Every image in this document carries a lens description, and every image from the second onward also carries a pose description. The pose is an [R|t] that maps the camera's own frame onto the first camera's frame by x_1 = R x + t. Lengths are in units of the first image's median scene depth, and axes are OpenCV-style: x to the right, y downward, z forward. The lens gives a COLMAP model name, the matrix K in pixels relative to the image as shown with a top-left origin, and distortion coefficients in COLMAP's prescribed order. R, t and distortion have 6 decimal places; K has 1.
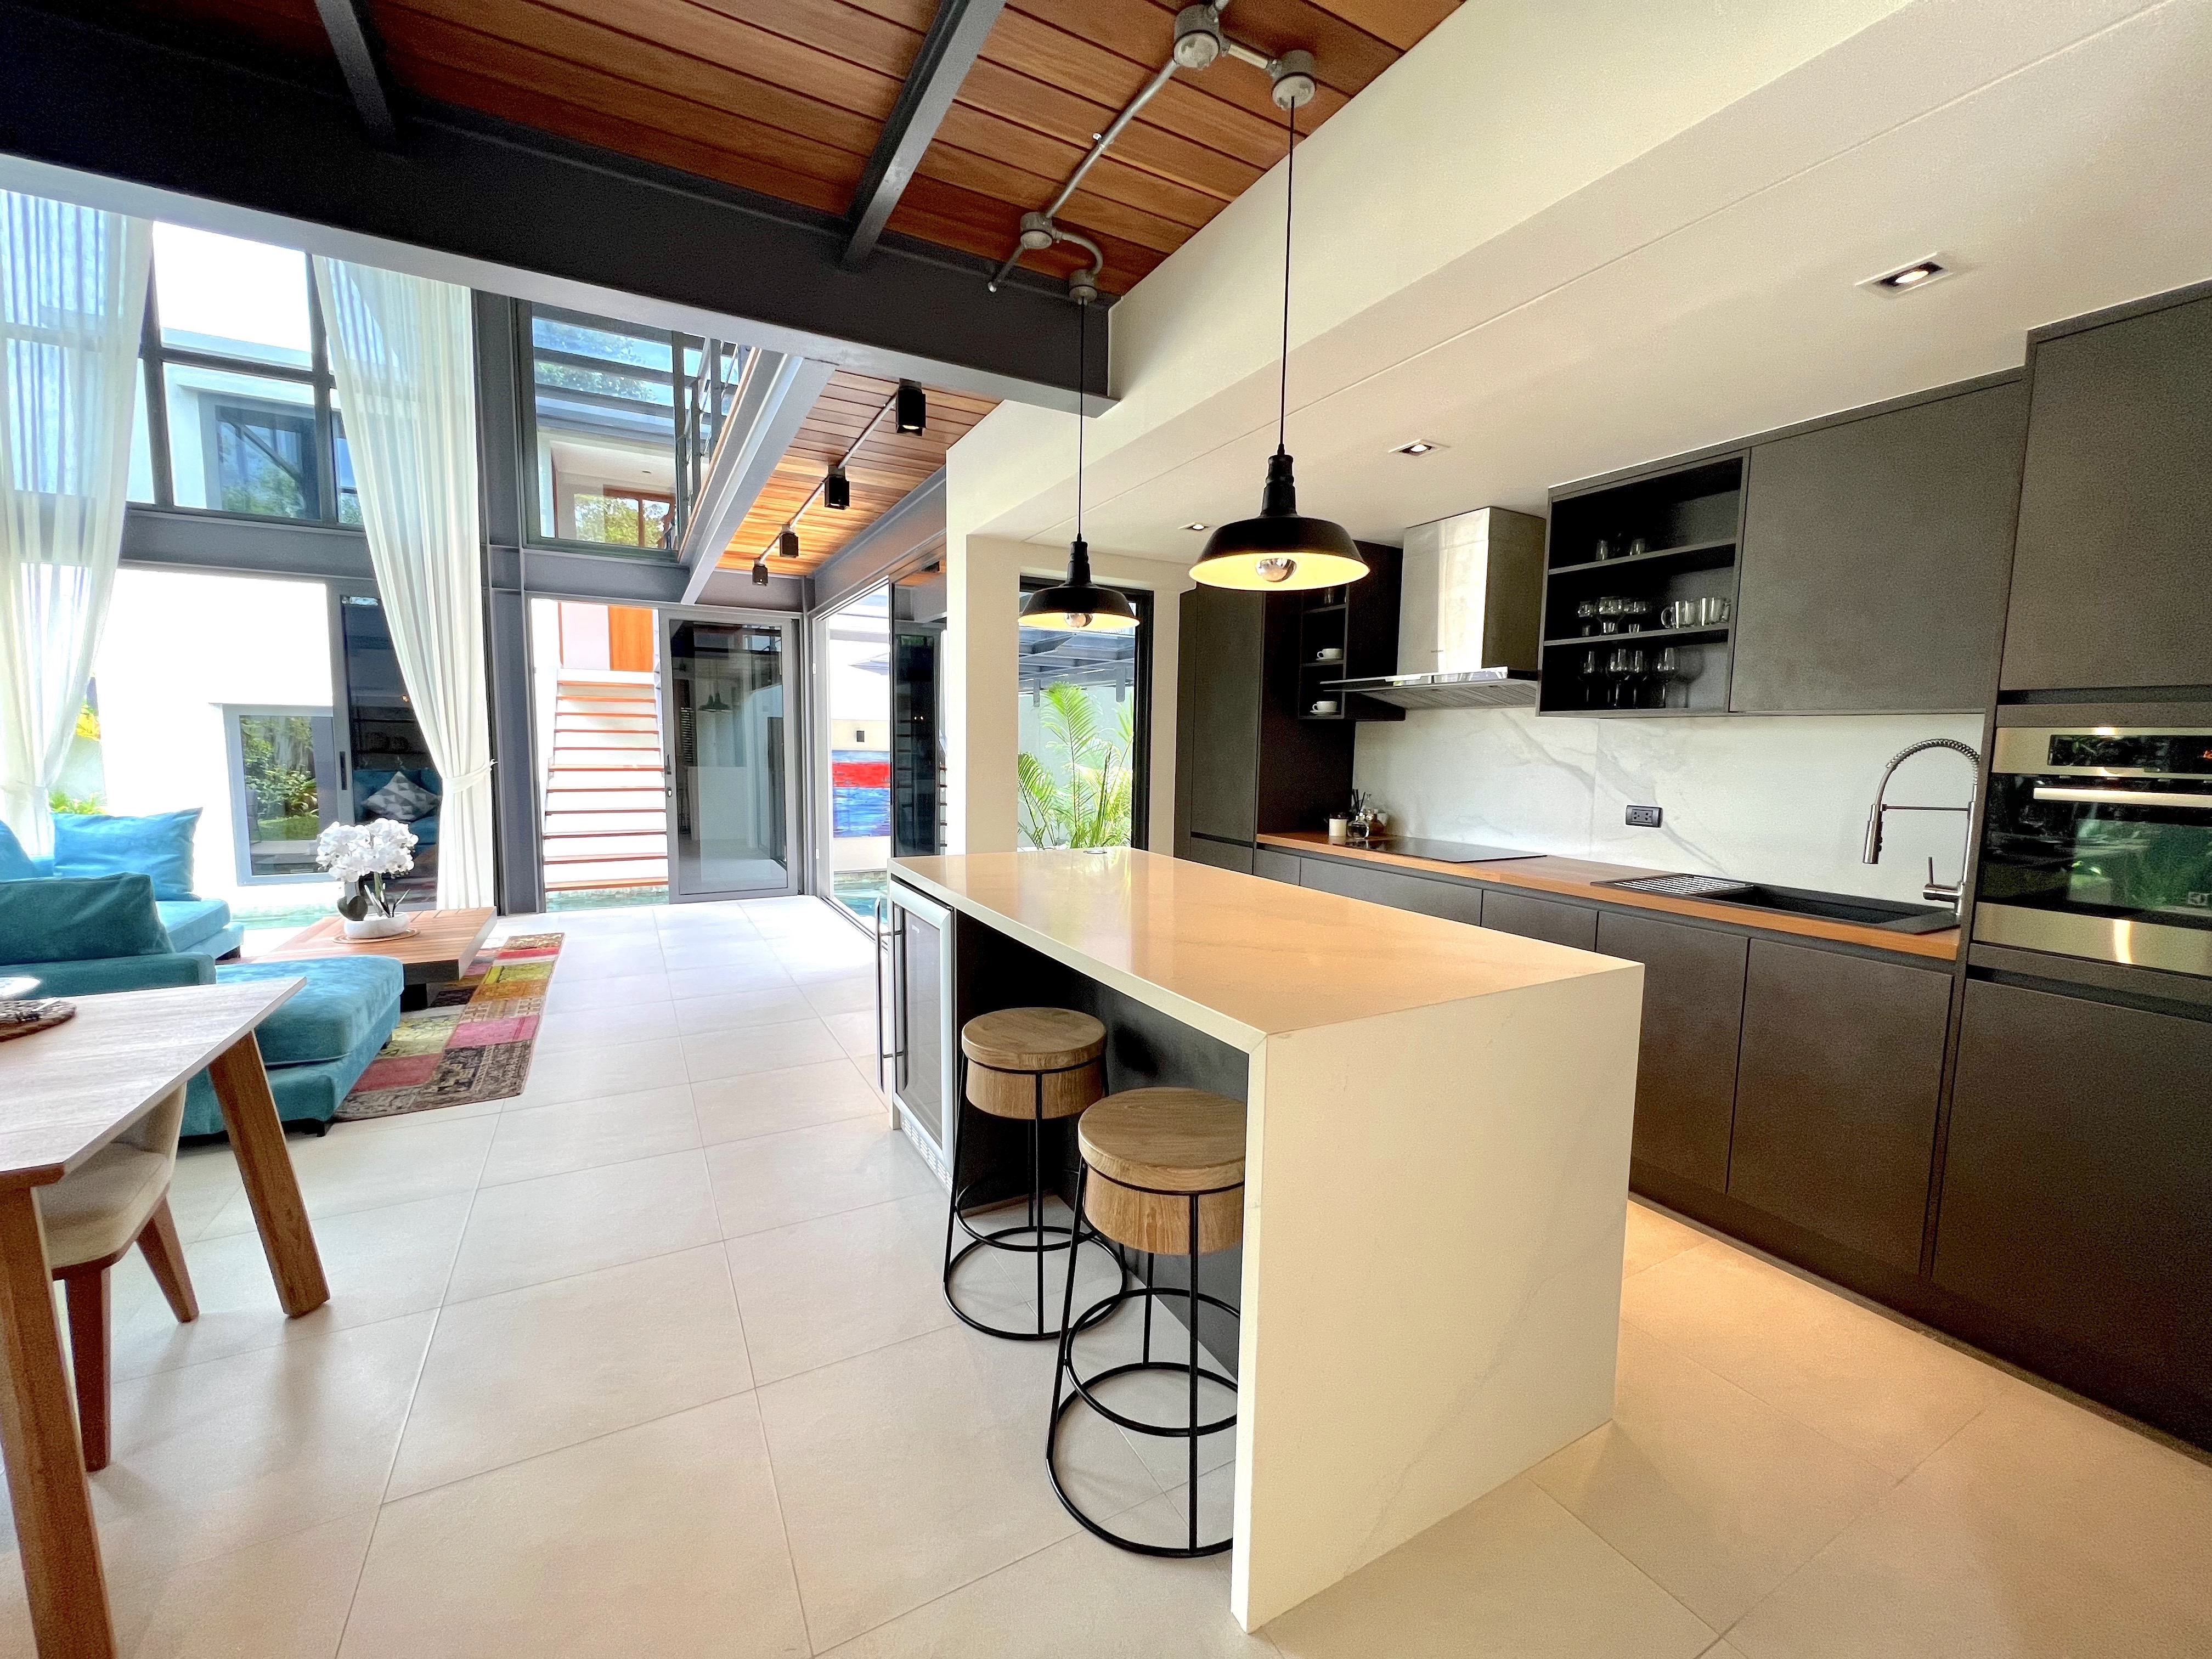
lens RADIAL K [[887.5, 0, 1099.4], [0, 887.5, 828.5], [0, 0, 1]] dist [-0.000133, -0.000514]
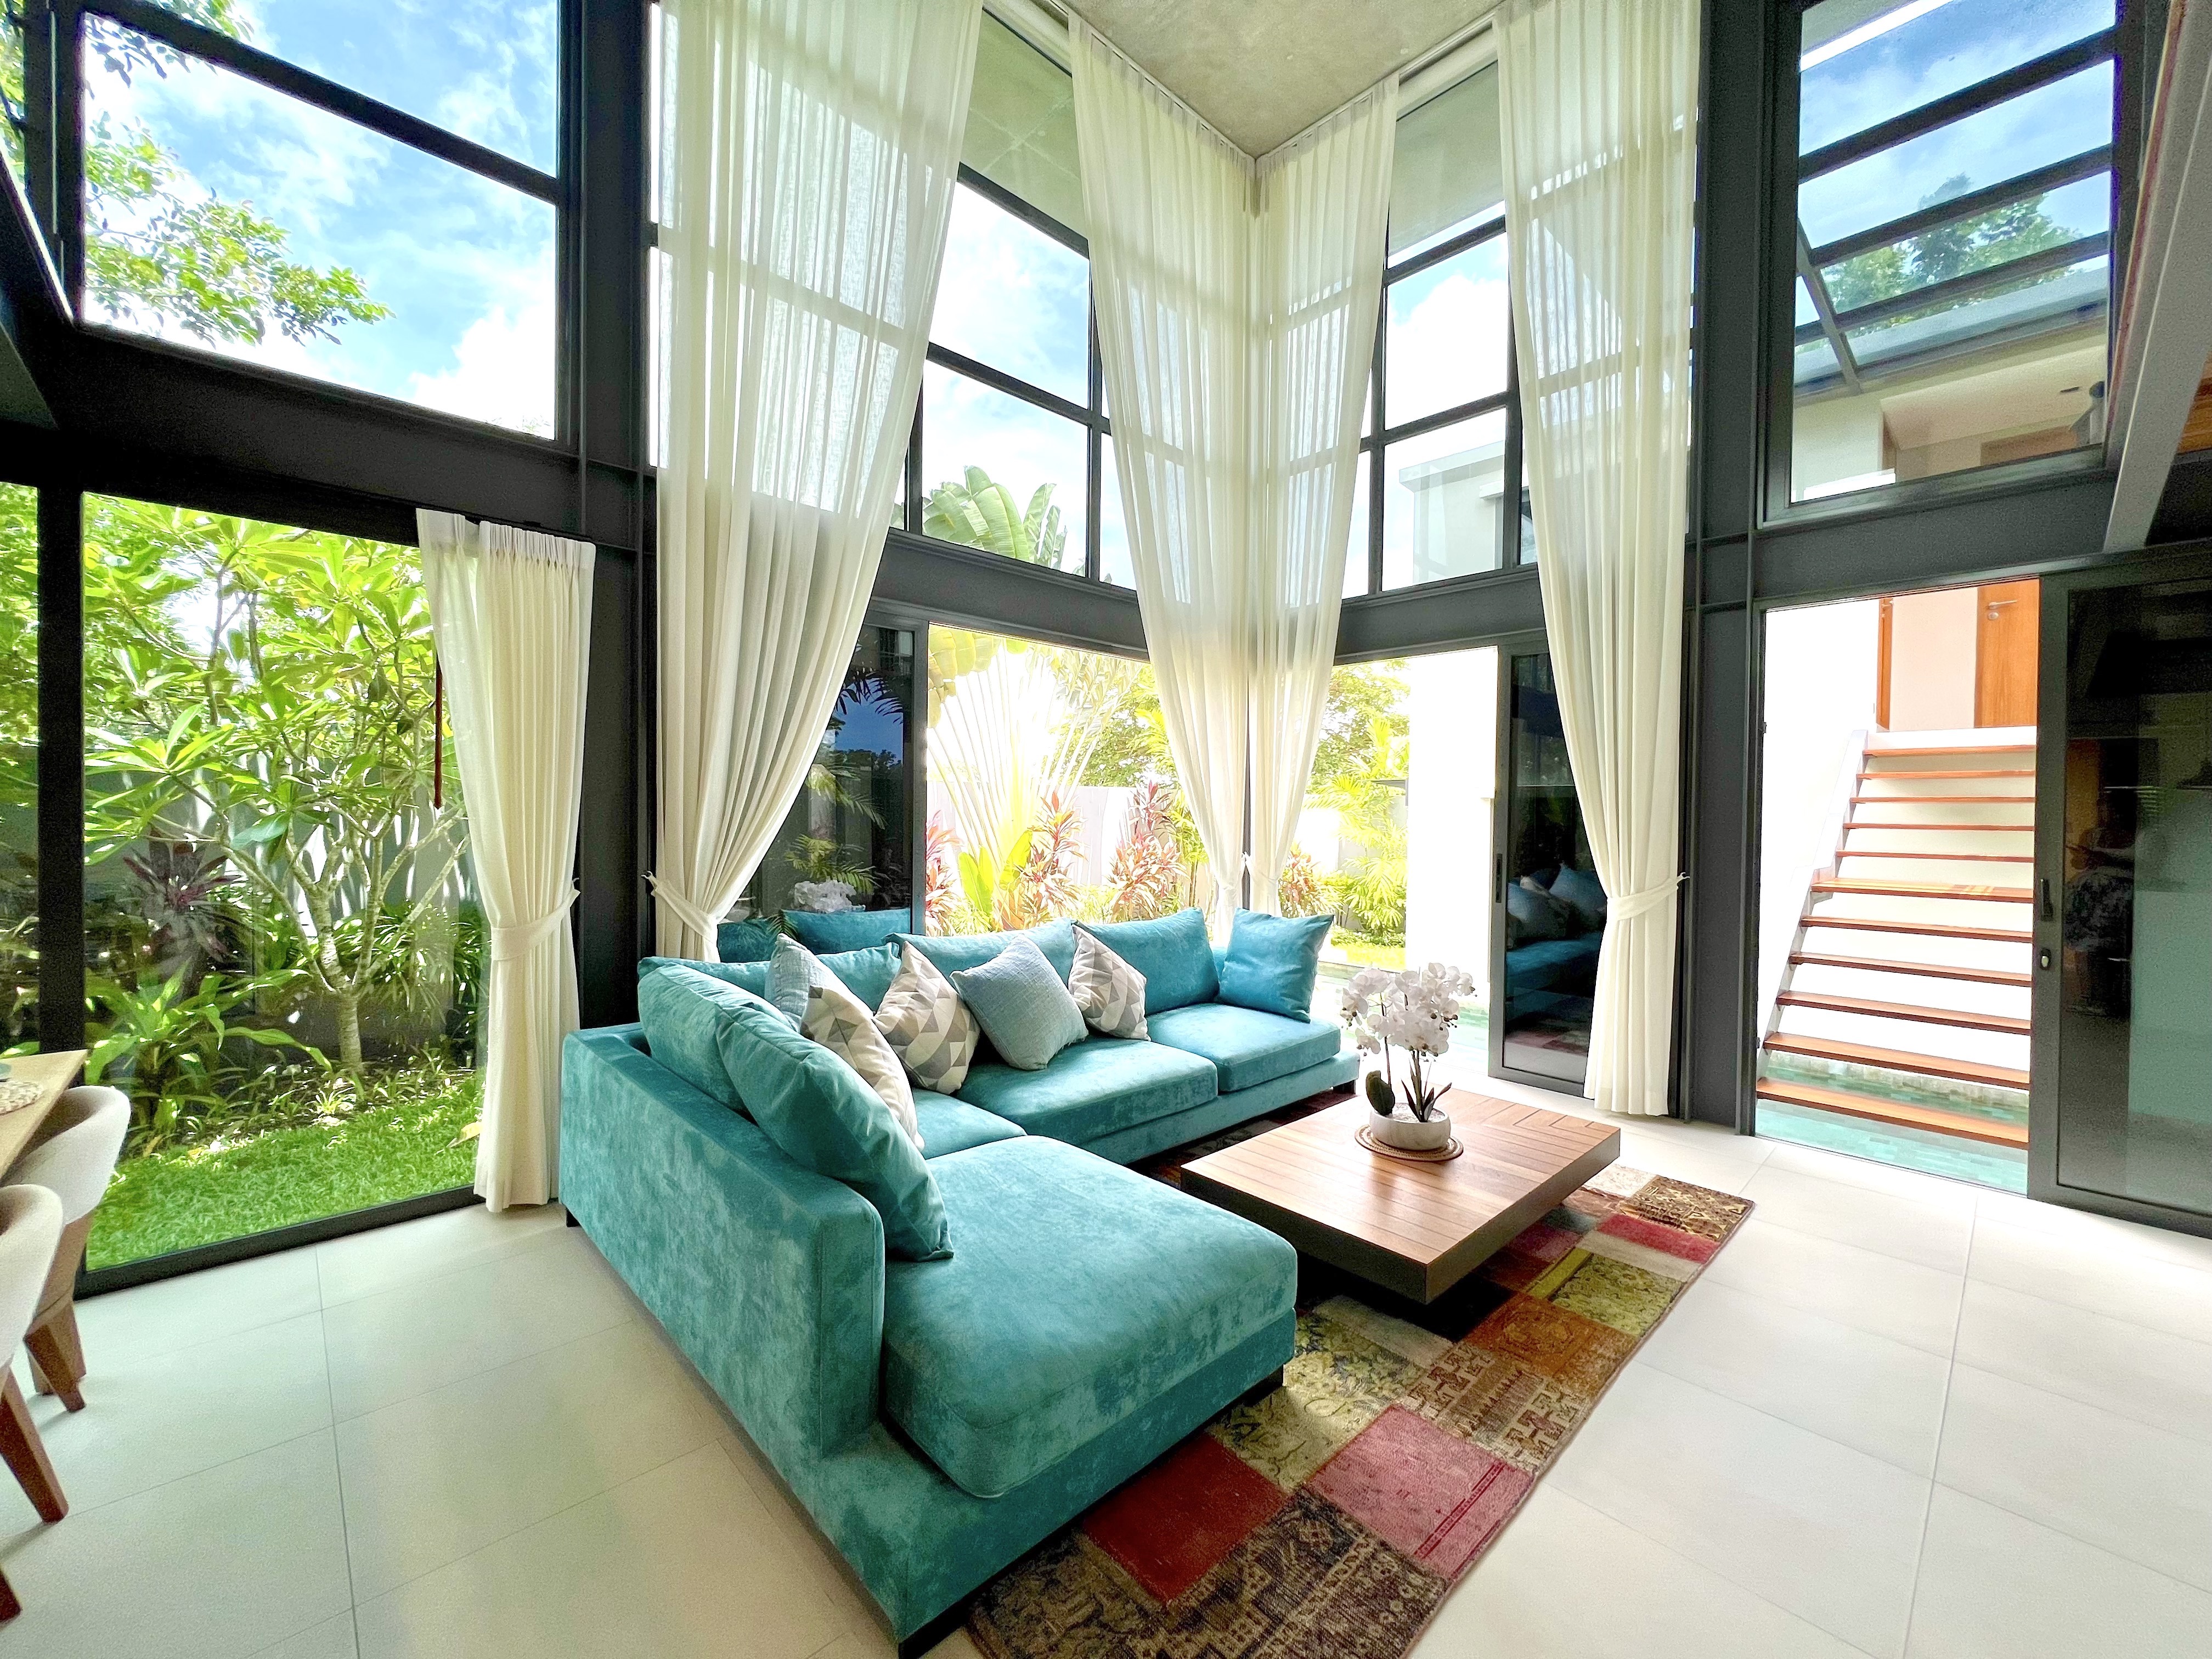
lens RADIAL K [[887.5, 0, 1101.1], [0, 887.5, 818.3], [0, 0, 1]] dist [-0.000133, -0.000514]
pose [[0.255569, -0.006816, -0.966767, -0.320835], [-0.103581, 0.994026, -0.034390, -0.095070], [0.961226, 0.108927, 0.253337, 0.799412]]
